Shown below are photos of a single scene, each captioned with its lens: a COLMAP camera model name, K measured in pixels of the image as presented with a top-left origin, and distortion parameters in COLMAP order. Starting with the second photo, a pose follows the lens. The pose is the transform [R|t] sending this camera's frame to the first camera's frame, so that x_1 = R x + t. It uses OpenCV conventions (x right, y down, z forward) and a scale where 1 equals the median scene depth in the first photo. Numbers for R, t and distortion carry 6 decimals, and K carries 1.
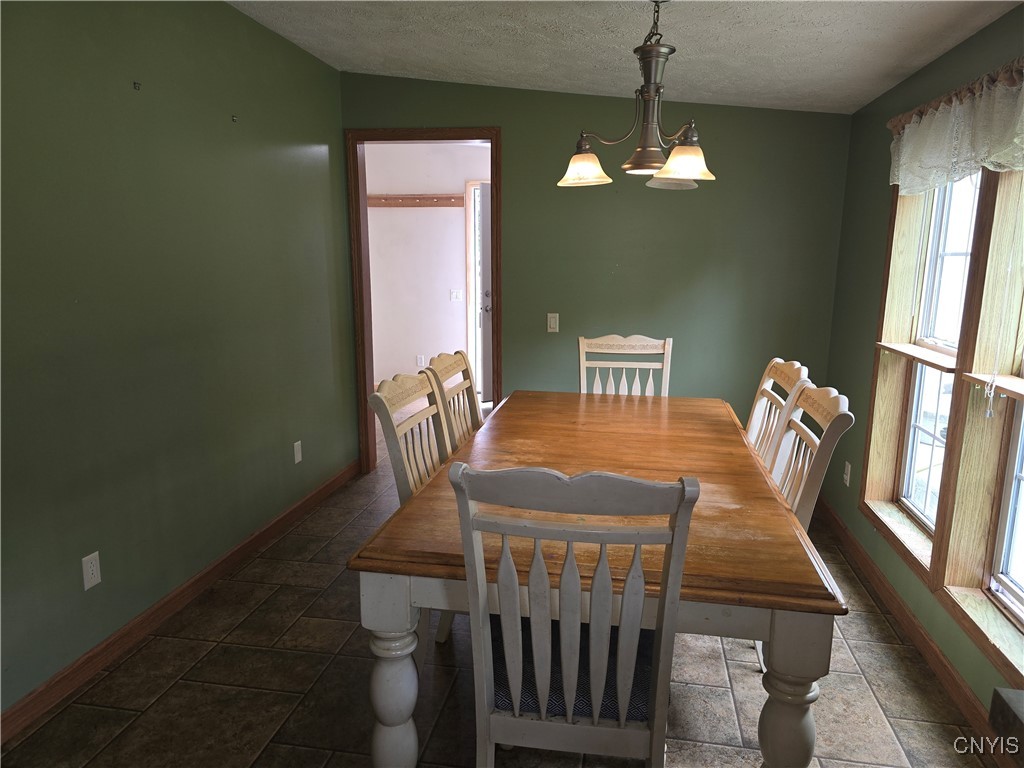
lens RADIAL K [[695.5, 0, 508.6], [0, 695.5, 384.7], [0, 0, 1]] dist [0.099849, 0.000103]
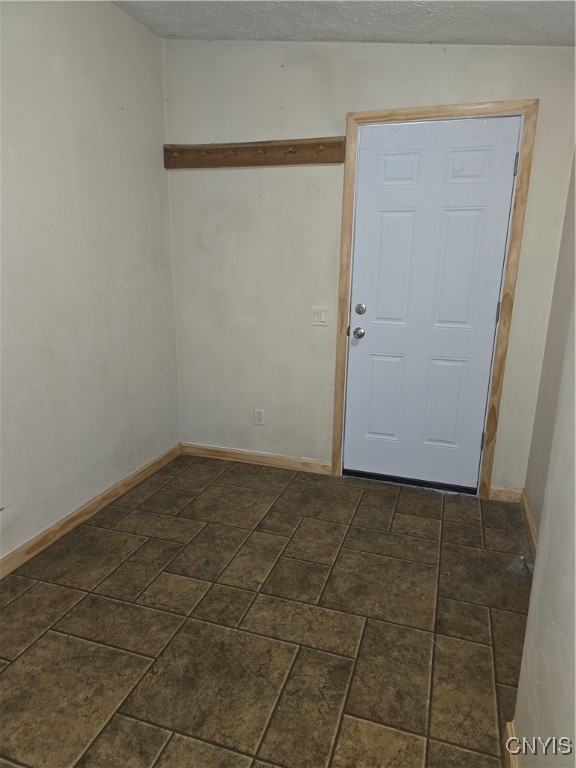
lens RADIAL K [[521.6, 0, 289.7], [0, 521.6, 382.4], [0, 0, 1]] dist [0.099849, 0.000103]
pose [[0.992376, 0.043127, -0.115455, -0.010753], [-0.037606, 0.998062, 0.049579, -0.025314], [0.117369, -0.044859, 0.992075, 0.241285]]
